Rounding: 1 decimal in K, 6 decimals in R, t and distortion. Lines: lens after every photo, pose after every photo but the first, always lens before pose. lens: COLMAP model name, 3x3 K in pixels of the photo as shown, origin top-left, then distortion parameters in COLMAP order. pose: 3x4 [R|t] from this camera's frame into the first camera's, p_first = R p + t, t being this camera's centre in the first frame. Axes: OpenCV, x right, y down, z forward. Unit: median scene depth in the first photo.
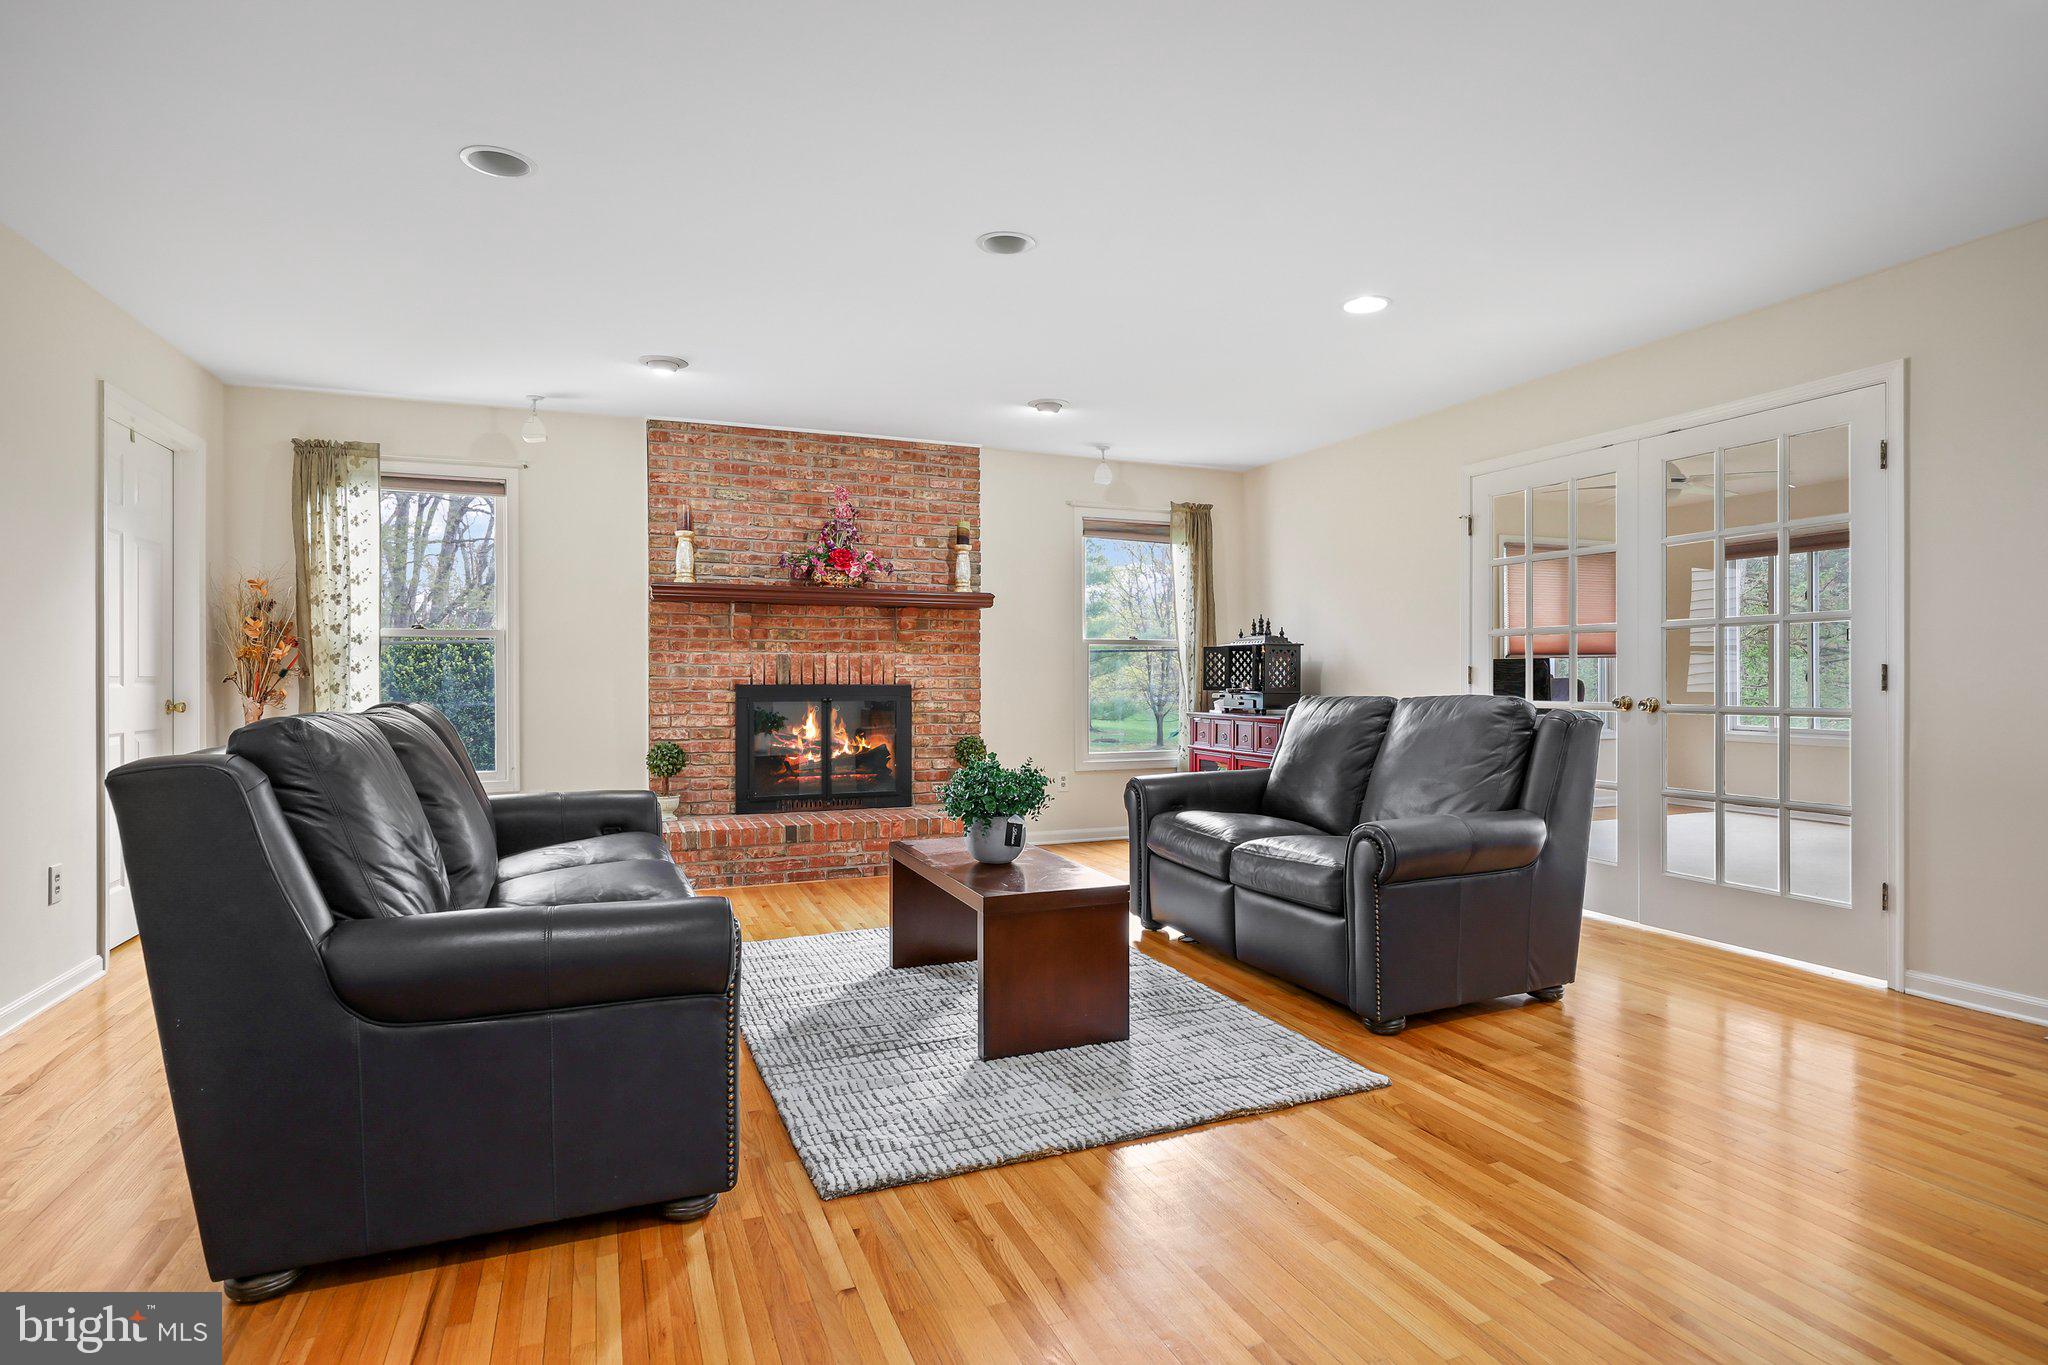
lens RADIAL K [[1046.8, 0, 1025.2], [0, 1046.8, 680.5], [0, 0, 1]] dist [-0.005759, -0.000511]
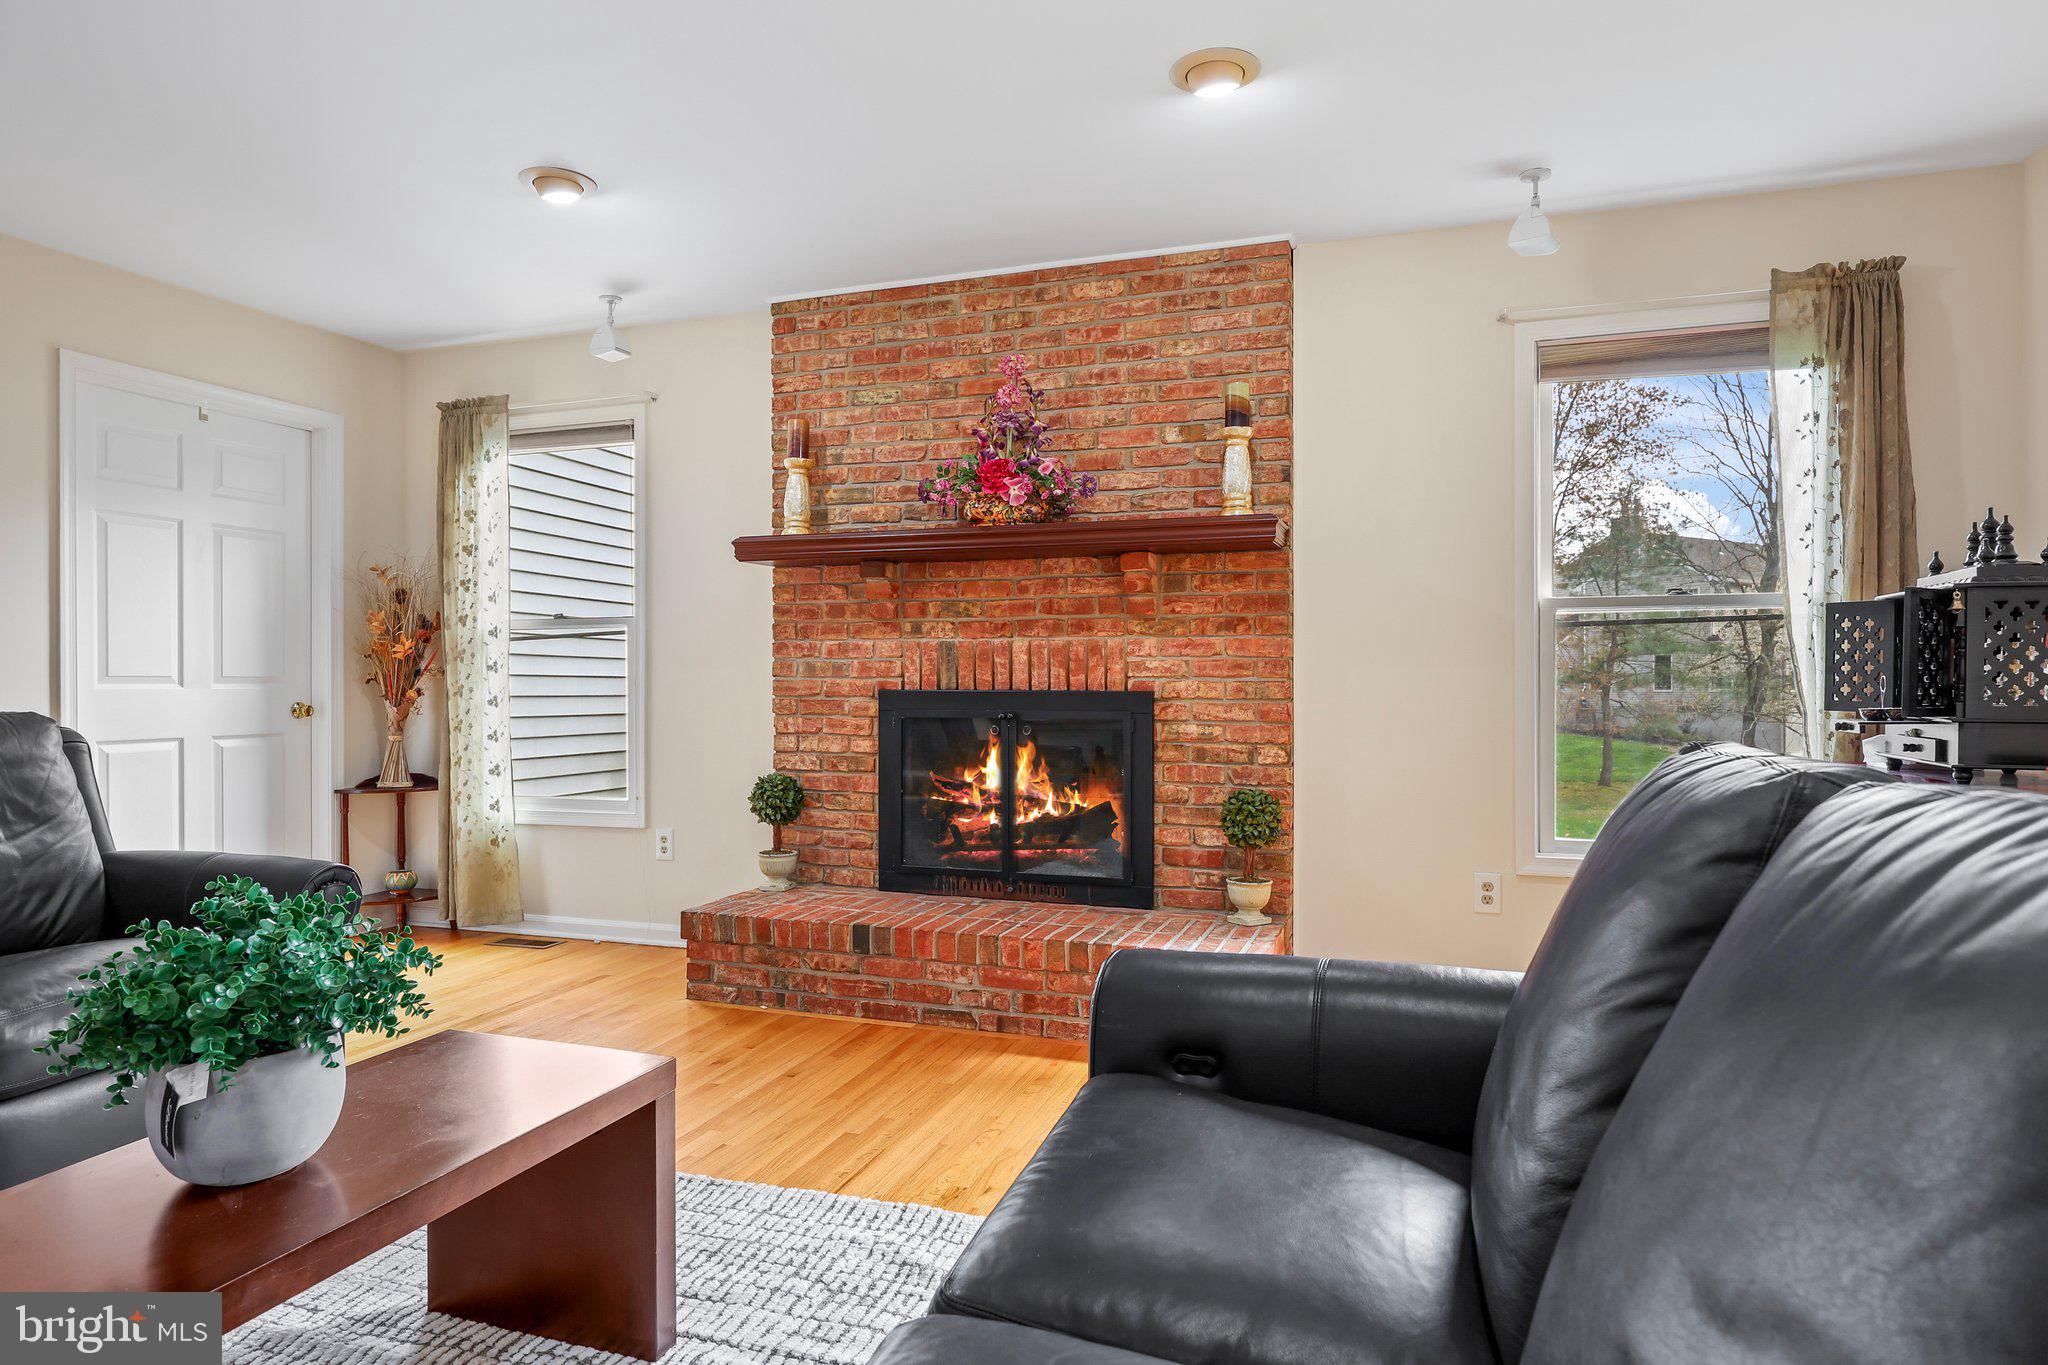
lens RADIAL K [[1164.8, 0, 1033.8], [0, 1164.8, 688.8], [0, 0, 1]] dist [0.000248, -0.000698]
pose [[0.752166, 0.004816, -0.658956, 0.264825], [-0.004279, 0.999988, 0.002425, 0.001352], [0.658959, 0.000996, 0.752178, 0.513593]]
